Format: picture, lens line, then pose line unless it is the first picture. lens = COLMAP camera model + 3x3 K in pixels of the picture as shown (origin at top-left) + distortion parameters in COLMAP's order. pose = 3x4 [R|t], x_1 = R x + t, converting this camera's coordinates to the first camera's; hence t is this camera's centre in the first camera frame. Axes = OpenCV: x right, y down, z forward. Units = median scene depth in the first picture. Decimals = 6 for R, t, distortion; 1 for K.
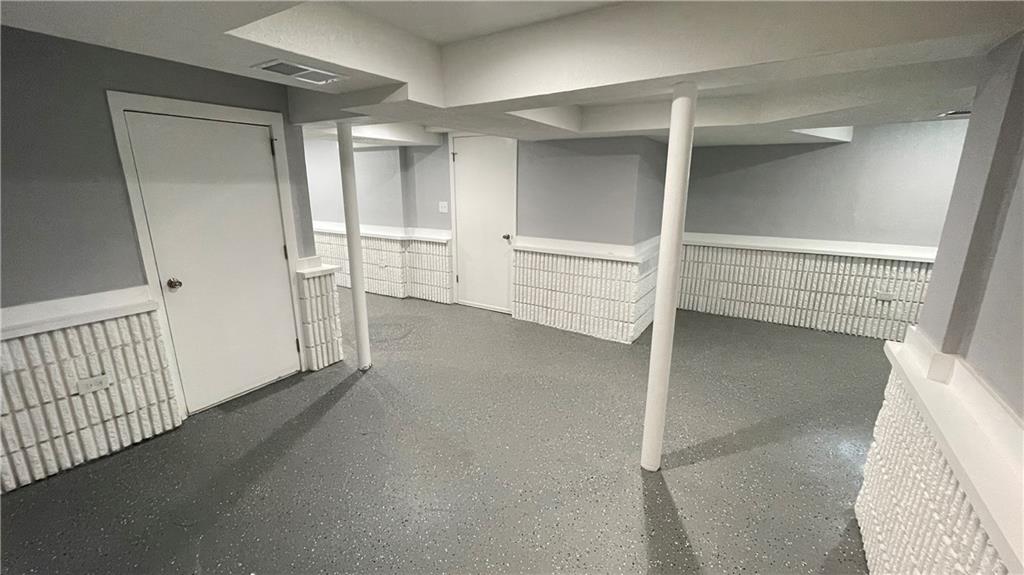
lens RADIAL K [[416.0, 0, 511.7], [0, 416.0, 284.8], [0, 0, 1]] dist [-0.005133, 0.000358]
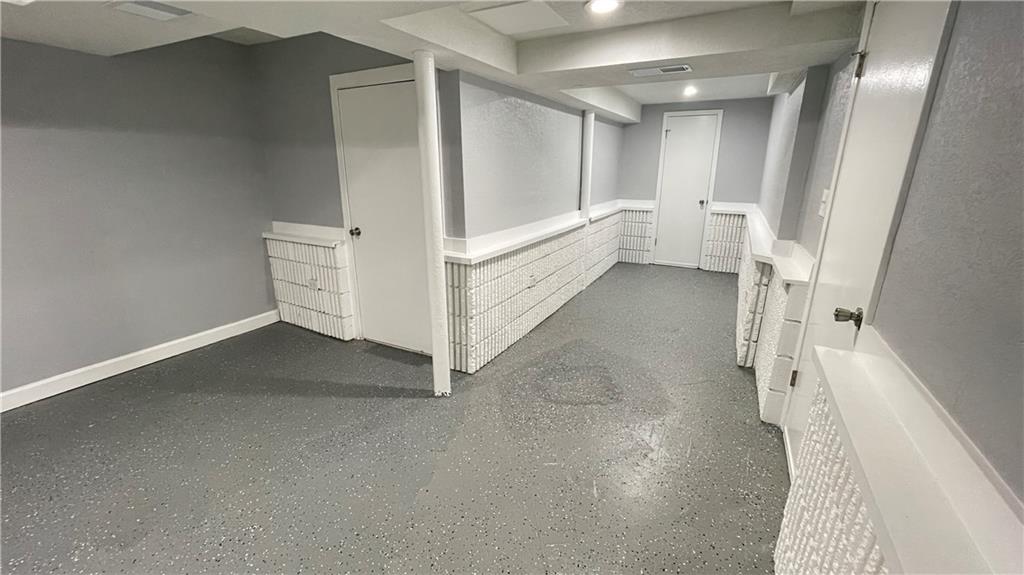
lens RADIAL K [[416.0, 0, 511.7], [0, 416.0, 284.8], [0, 0, 1]] dist [-0.005133, 0.000358]
pose [[0.085468, 0.274016, -0.957920, 0.457789], [-0.245082, 0.937679, 0.246359, -0.283759], [0.965728, 0.213713, 0.147298, 1.358211]]
